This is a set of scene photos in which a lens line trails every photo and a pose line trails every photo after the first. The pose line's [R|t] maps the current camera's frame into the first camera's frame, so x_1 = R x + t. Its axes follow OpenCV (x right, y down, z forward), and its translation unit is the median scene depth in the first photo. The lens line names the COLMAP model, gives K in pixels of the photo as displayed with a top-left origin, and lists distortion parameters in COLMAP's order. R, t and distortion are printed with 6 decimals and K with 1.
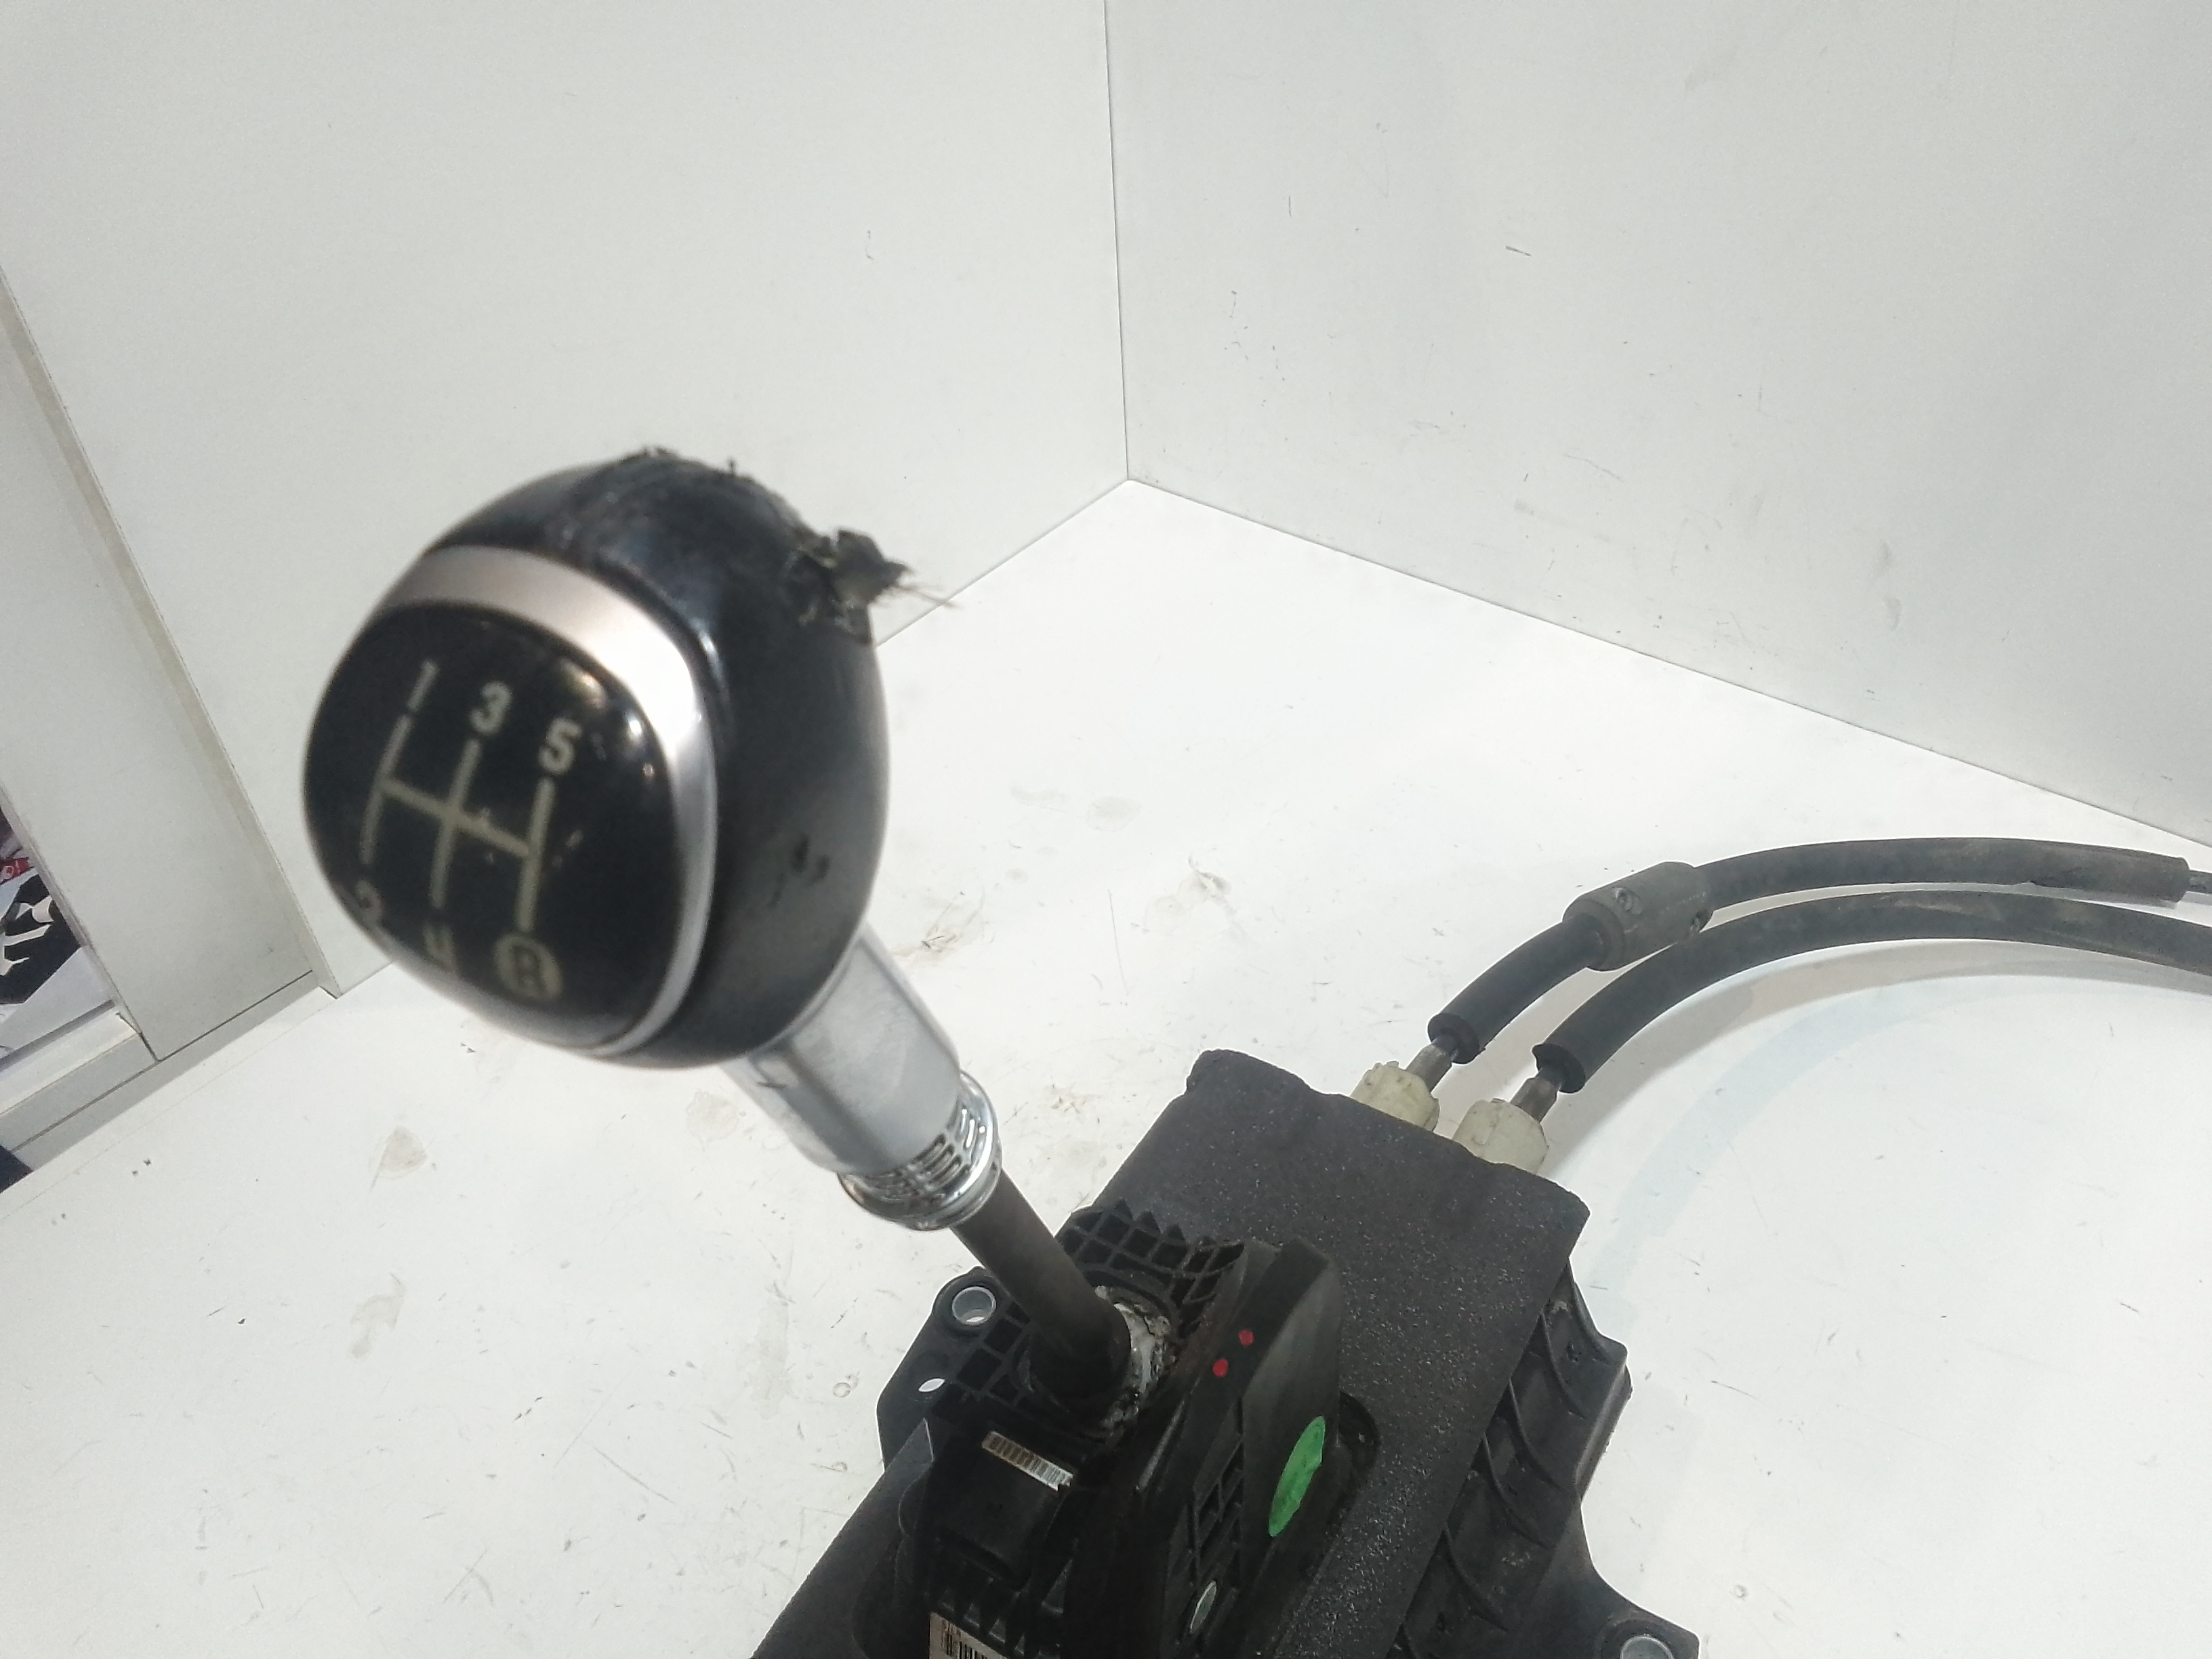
lens RADIAL K [[1718.9, 0, 1158.7], [0, 1718.9, 867.2], [0, 0, 1]] dist [0.060583, -0.121432]
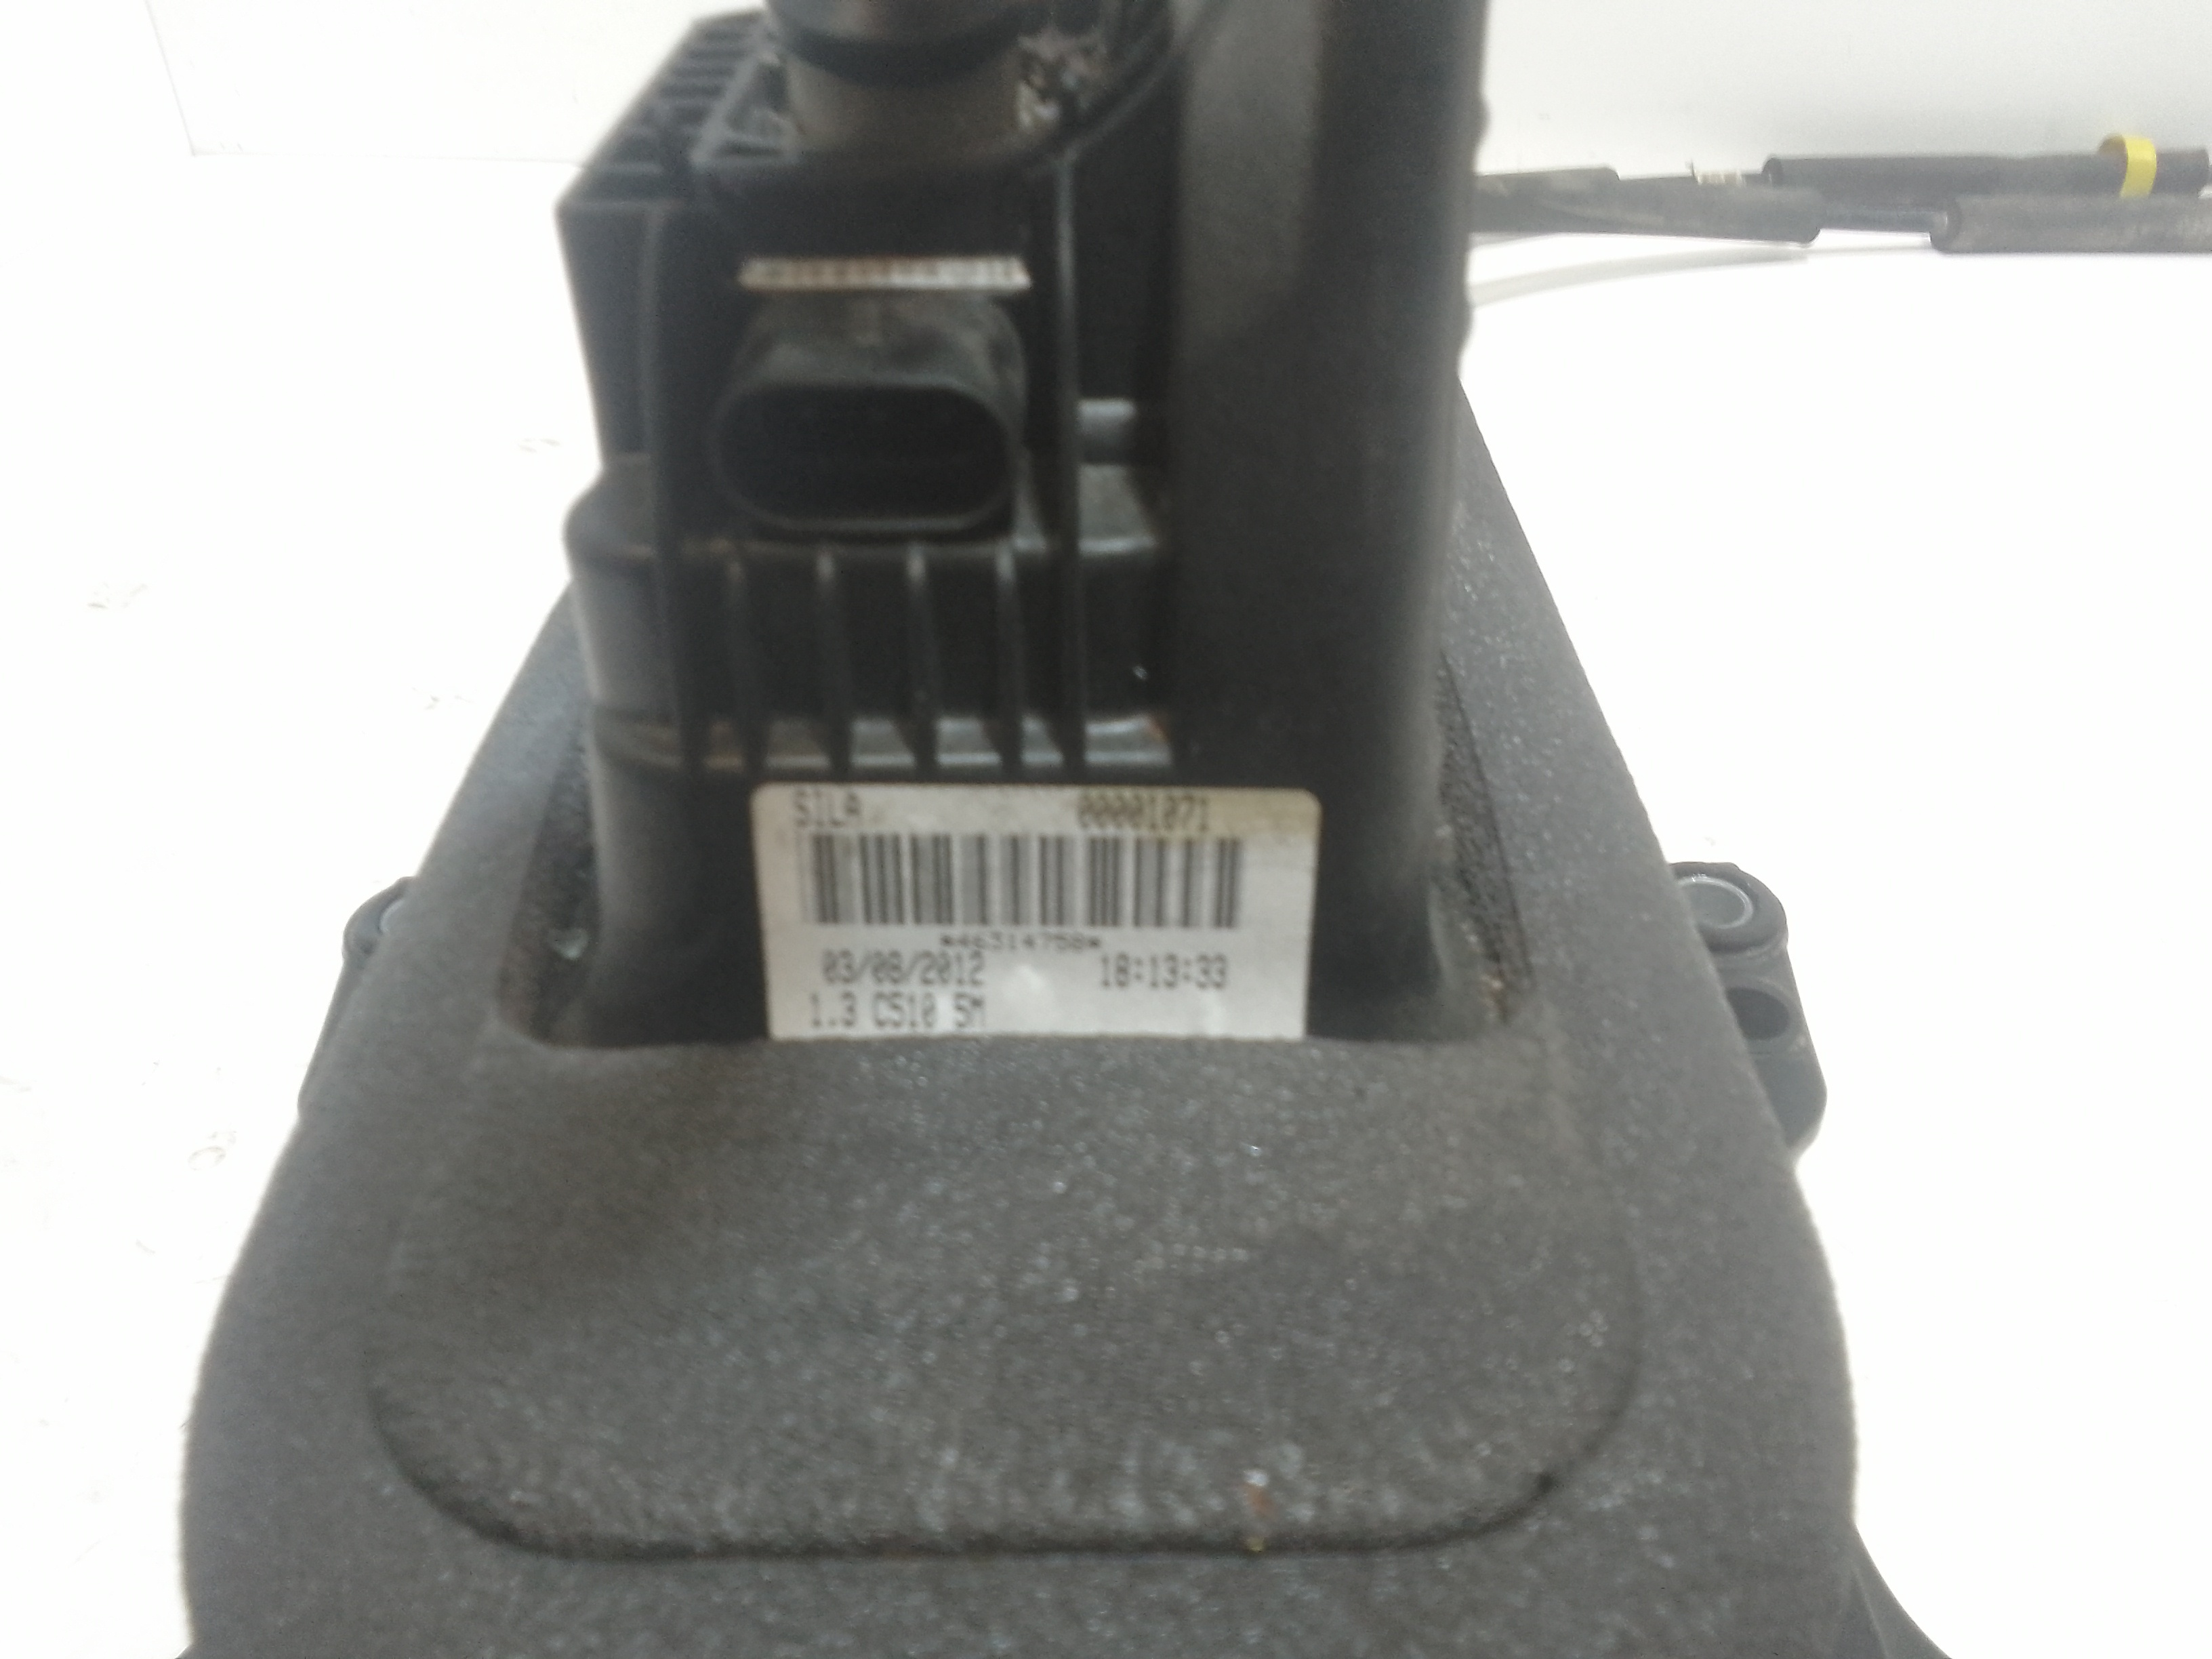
lens RADIAL K [[1712.2, 0, 1098.9], [0, 1712.2, 828.8], [0, 0, 1]] dist [0.053548, -0.087008]
pose [[0.846958, -0.310119, 0.431843, -0.139938], [0.344863, 0.938650, -0.002294, 0.286034], [-0.404639, 0.150869, 0.901946, 0.404946]]
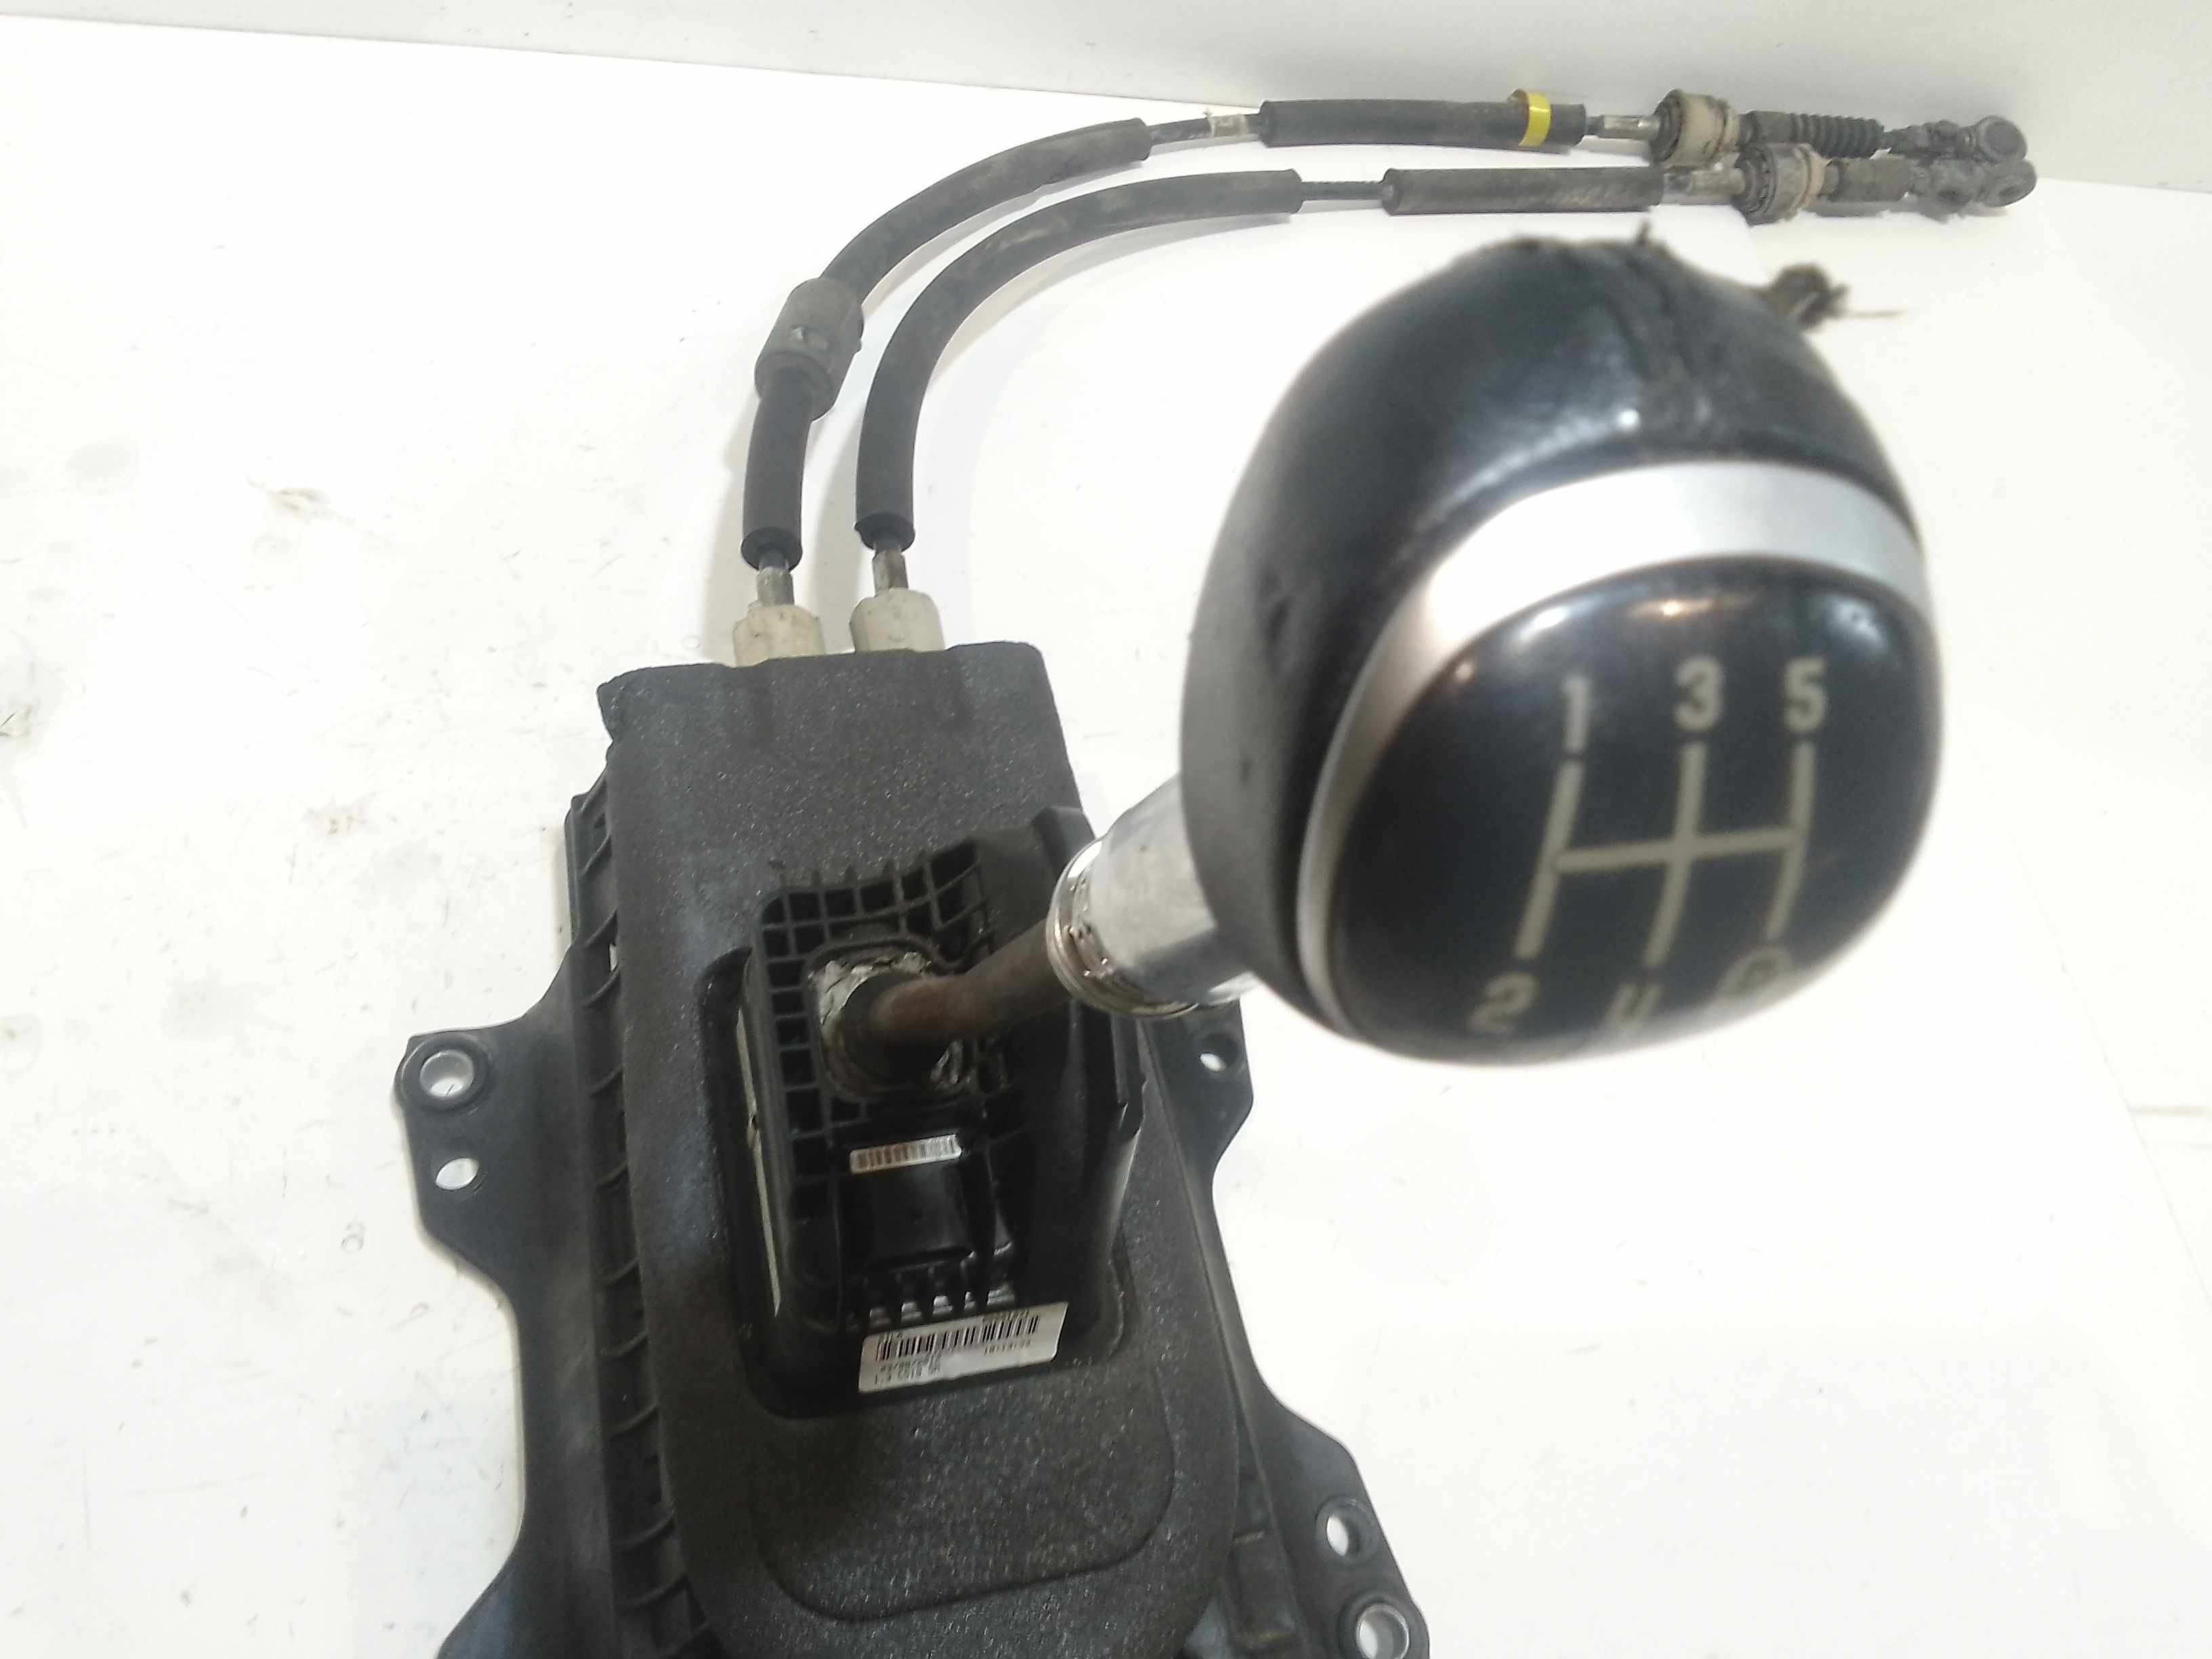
lens RADIAL K [[1712.2, 0, 1098.9], [0, 1712.2, 828.8], [0, 0, 1]] dist [0.053548, -0.087008]
pose [[0.695687, -0.505154, 0.510724, -0.237070], [0.305855, 0.851607, 0.425697, -0.105470], [-0.649979, -0.139944, 0.746956, 0.155755]]
